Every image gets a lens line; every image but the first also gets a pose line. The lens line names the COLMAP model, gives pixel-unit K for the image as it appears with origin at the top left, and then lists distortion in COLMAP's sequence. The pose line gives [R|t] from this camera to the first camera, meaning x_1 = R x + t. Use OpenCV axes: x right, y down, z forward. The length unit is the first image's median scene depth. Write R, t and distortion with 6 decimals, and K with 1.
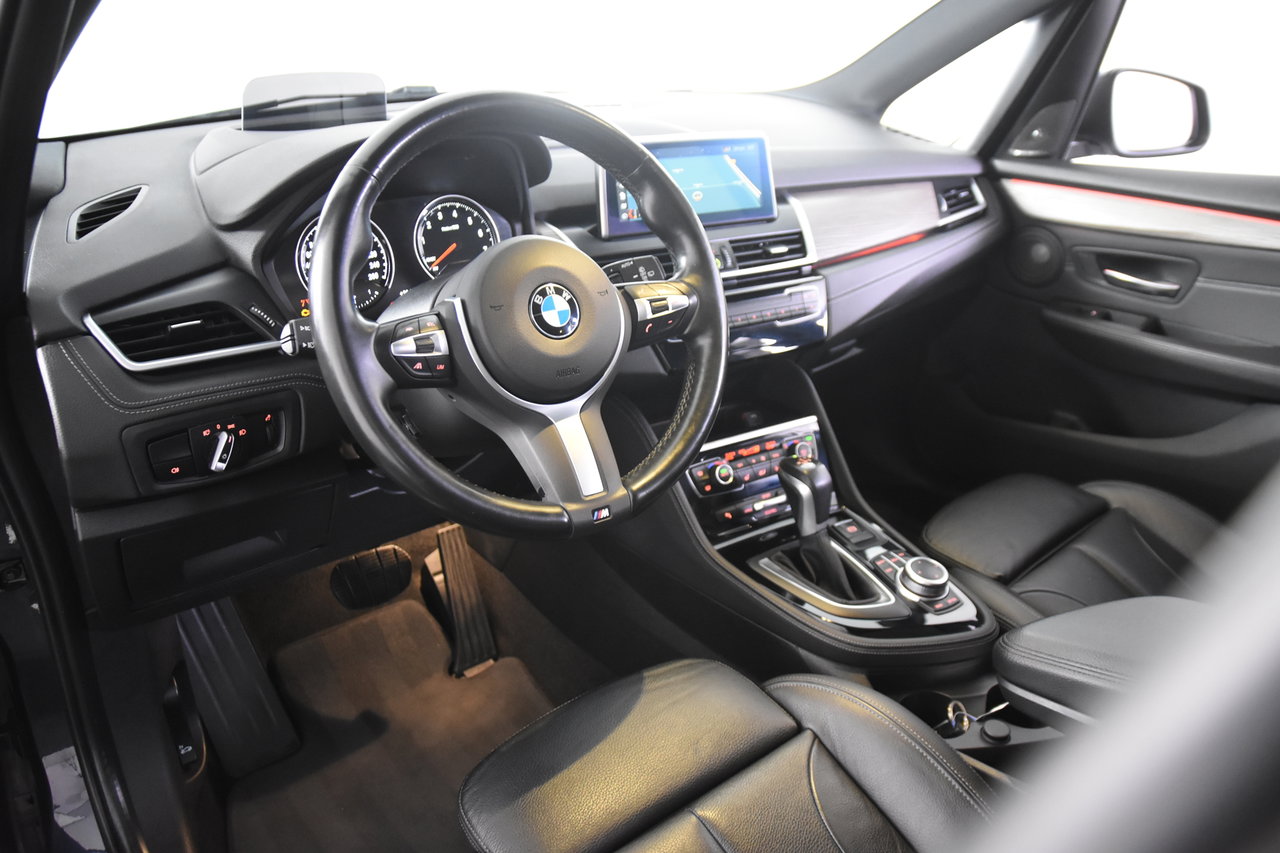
lens RADIAL K [[965.3, 0, 640.0], [0, 965.3, 426.5], [0, 0, 1]] dist [-0.144963, 0.125850]
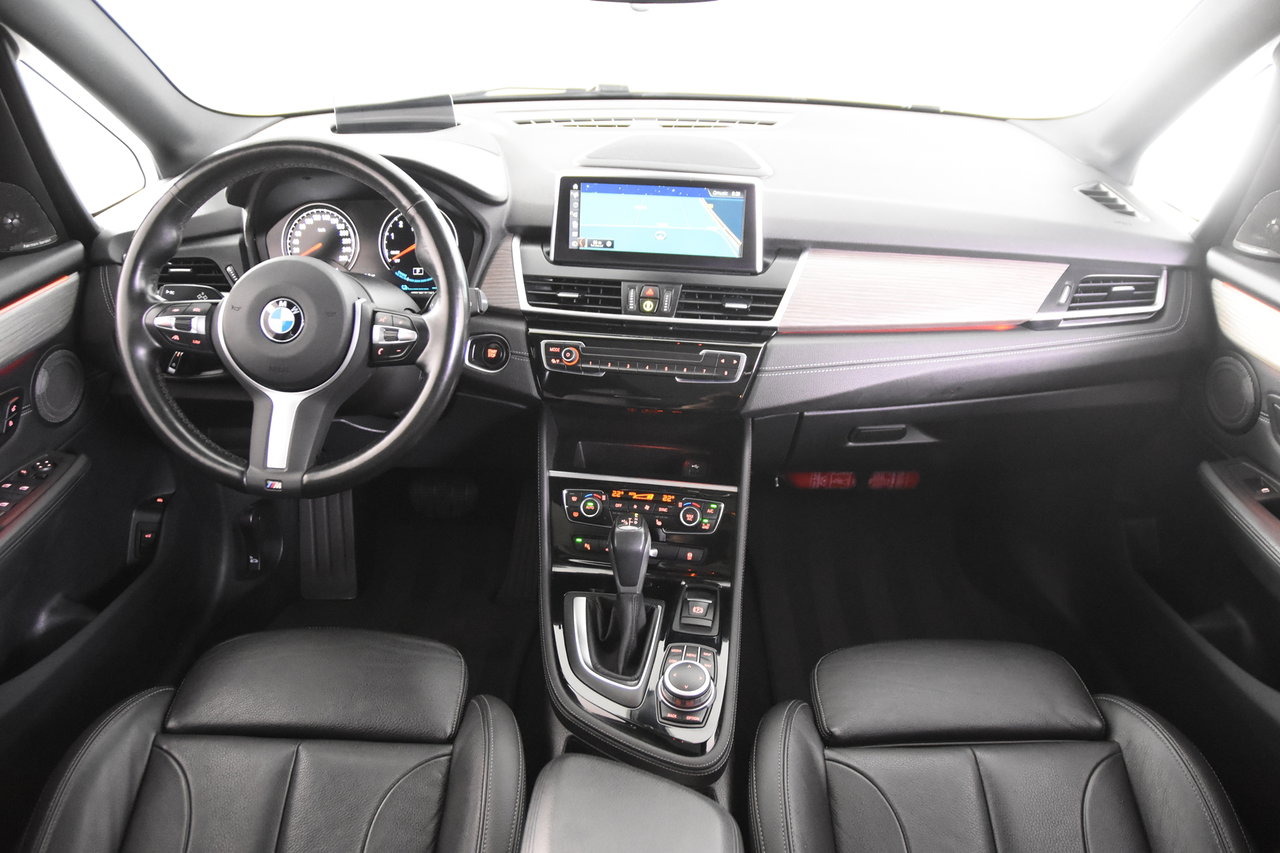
lens RADIAL K [[965.3, 0, 640.0], [0, 965.3, 426.5], [0, 0, 1]] dist [-0.144963, 0.125850]
pose [[0.752740, 0.295714, -0.588163, 0.720251], [-0.257833, 0.954488, 0.149915, -0.204673], [0.605727, 0.038801, 0.794726, 0.212275]]
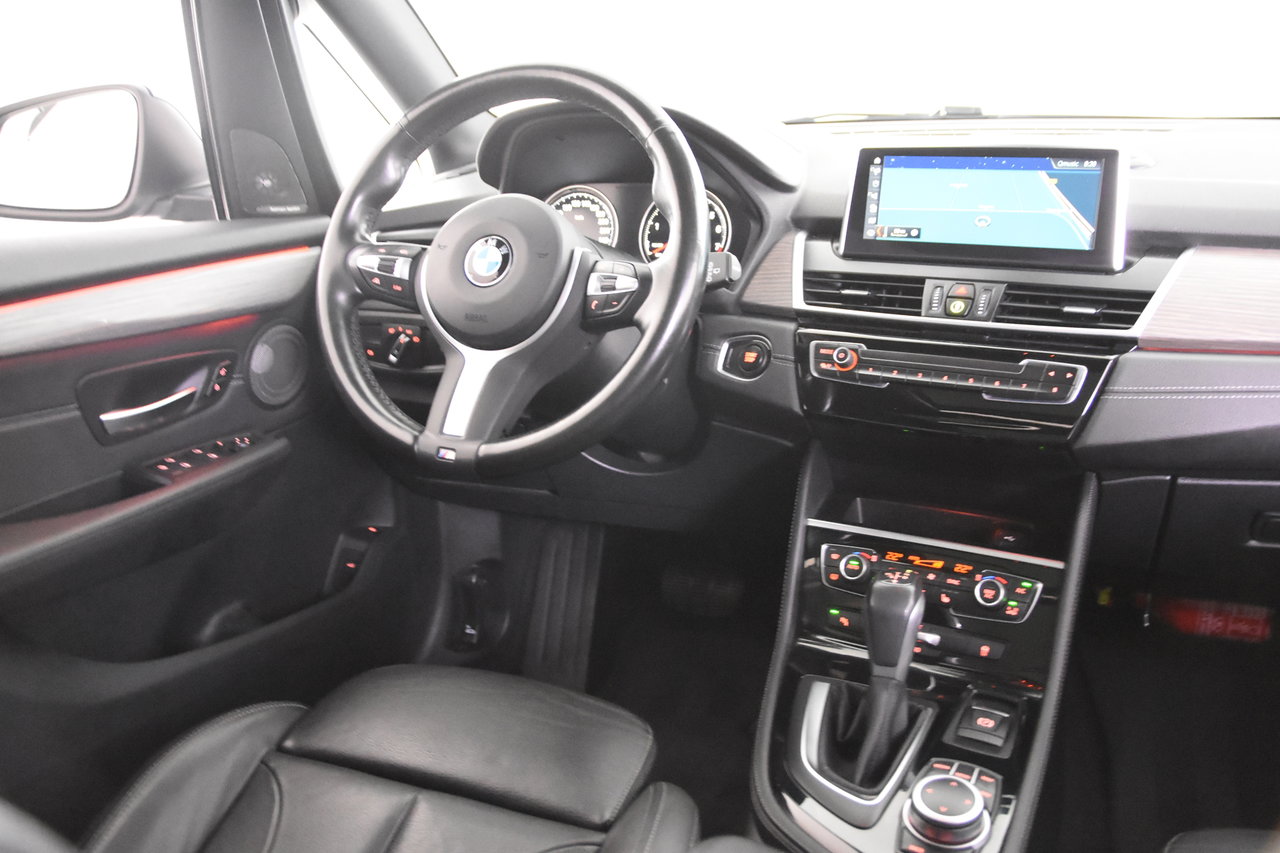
lens RADIAL K [[1093.5, 0, 640.0], [0, 1093.5, 426.5], [0, 0, 1]] dist [-0.098070, 0.116012]
pose [[0.468146, 0.223947, -0.854802, 0.733509], [-0.329061, 0.941960, 0.066565, -0.058231], [0.820096, 0.250120, 0.514667, 0.394584]]
